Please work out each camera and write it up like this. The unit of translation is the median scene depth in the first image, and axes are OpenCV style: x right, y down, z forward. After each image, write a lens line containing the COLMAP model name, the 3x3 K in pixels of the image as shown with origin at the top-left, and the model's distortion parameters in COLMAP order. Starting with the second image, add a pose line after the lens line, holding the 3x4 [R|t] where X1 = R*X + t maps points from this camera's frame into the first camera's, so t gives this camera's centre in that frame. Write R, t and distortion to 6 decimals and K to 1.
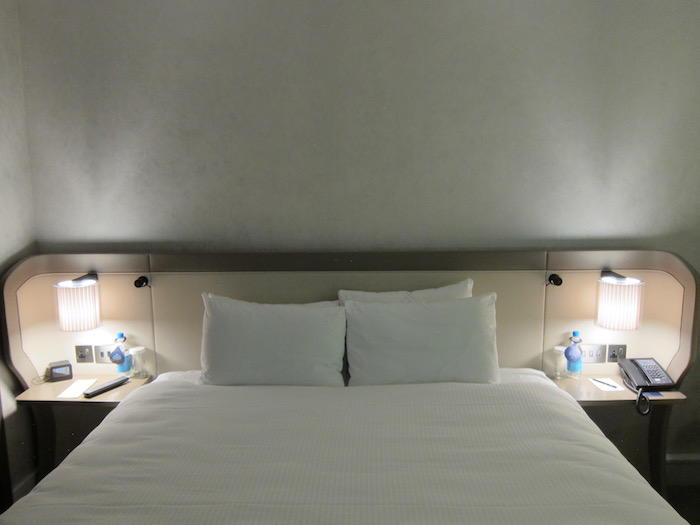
lens RADIAL K [[580.0, 0, 350.2], [0, 580.0, 262.2], [0, 0, 1]] dist [-0.042698, -0.018994]
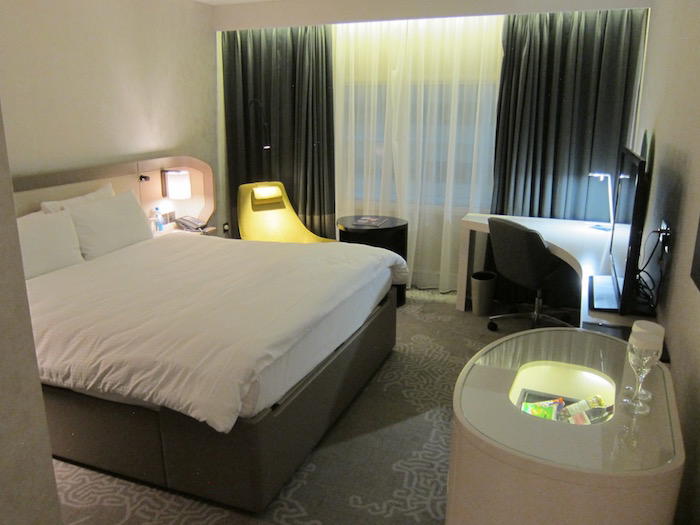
lens RADIAL K [[580.0, 0, 348.2], [0, 580.0, 259.2], [0, 0, 1]] dist [-0.042698, -0.018994]
pose [[0.351318, -0.230857, 0.907348, -1.010504], [0.136478, 0.971400, 0.194310, 0.014472], [-0.926256, 0.055568, 0.372777, -0.153875]]
